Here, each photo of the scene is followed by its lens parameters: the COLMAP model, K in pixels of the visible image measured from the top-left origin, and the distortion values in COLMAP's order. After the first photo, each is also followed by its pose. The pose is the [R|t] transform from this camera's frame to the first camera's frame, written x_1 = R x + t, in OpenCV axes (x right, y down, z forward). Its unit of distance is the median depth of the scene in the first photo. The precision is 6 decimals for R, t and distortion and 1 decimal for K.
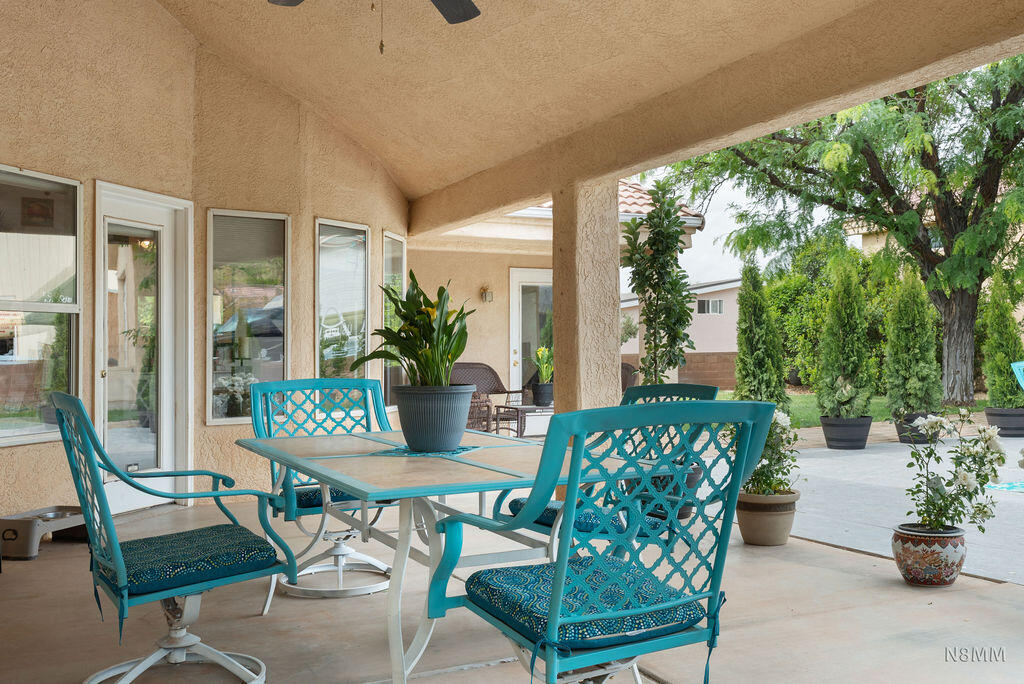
lens RADIAL K [[956.7, 0, 512.0], [0, 956.7, 342.0], [0, 0, 1]] dist [-0.000263, -0.001398]
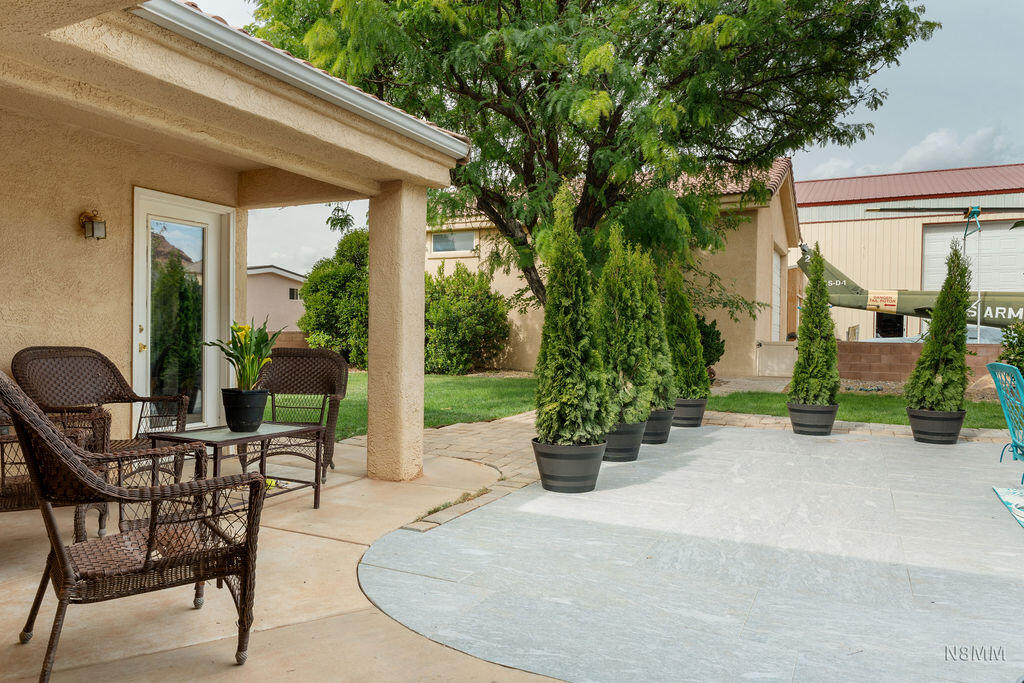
lens RADIAL K [[695.2, 0, 512.0], [0, 695.2, 341.5], [0, 0, 1]] dist [0.000371, 0.000304]
pose [[0.791542, 0.017810, 0.610855, -0.089031], [-0.033716, 0.999325, 0.014553, 0.004691], [-0.610183, -0.032115, 0.791609, 0.575638]]
